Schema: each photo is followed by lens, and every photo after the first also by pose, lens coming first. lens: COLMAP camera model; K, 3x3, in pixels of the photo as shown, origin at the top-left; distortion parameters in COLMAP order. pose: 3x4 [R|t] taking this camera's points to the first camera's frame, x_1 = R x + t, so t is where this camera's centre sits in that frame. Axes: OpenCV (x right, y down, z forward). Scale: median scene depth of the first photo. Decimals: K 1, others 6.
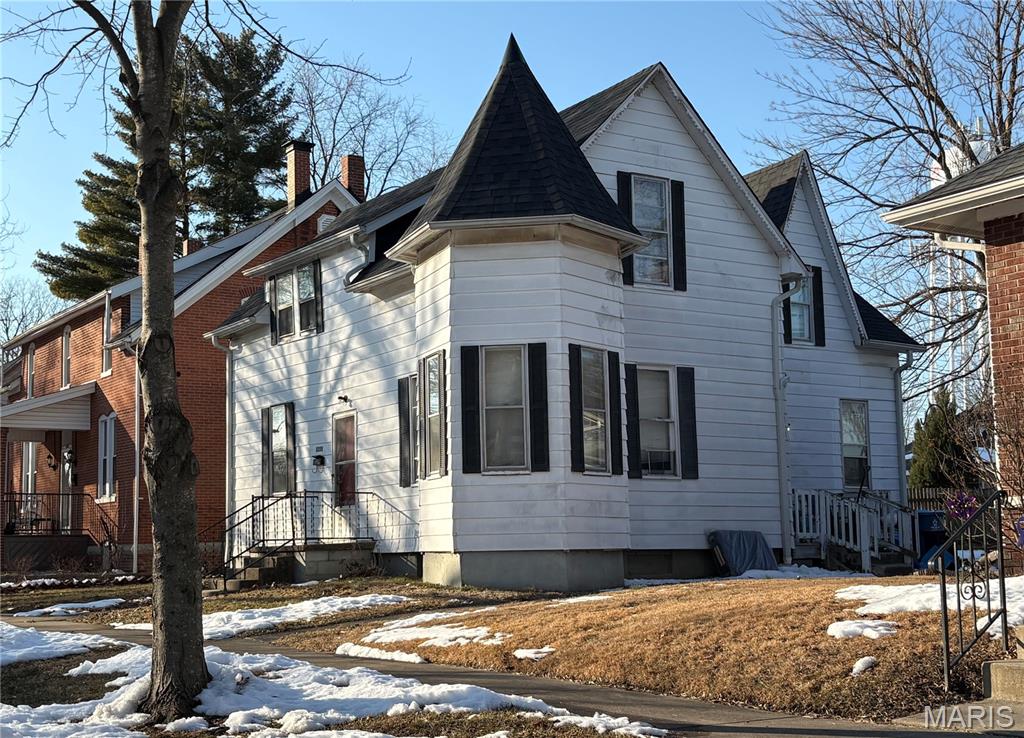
lens RADIAL K [[1419.6, 0, 512.0], [0, 1419.6, 428.9], [0, 0, 1]] dist [0.203019, 0.005693]
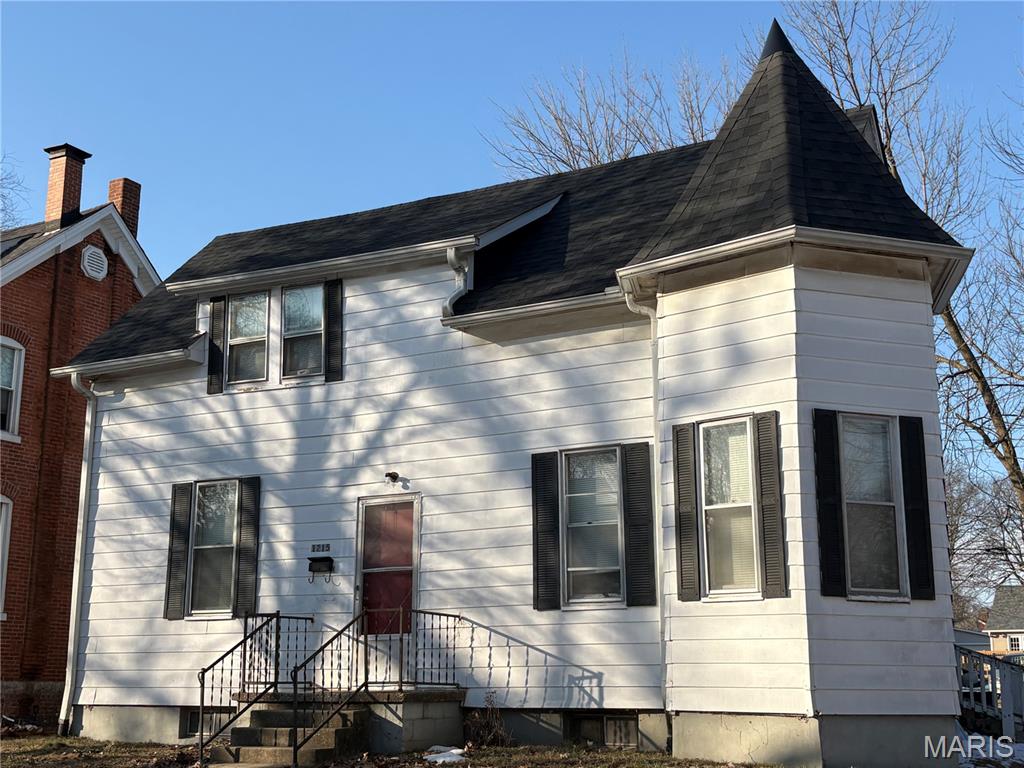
lens RADIAL K [[1327.7, 0, 512.0], [0, 1327.7, 384.0], [0, 0, 1]] dist [0.322525, -1.571568]
pose [[0.881290, 0.129843, 0.454388, -0.365274], [-0.063397, 0.985306, -0.158596, 0.033756], [-0.468304, 0.110963, 0.876572, 0.392137]]
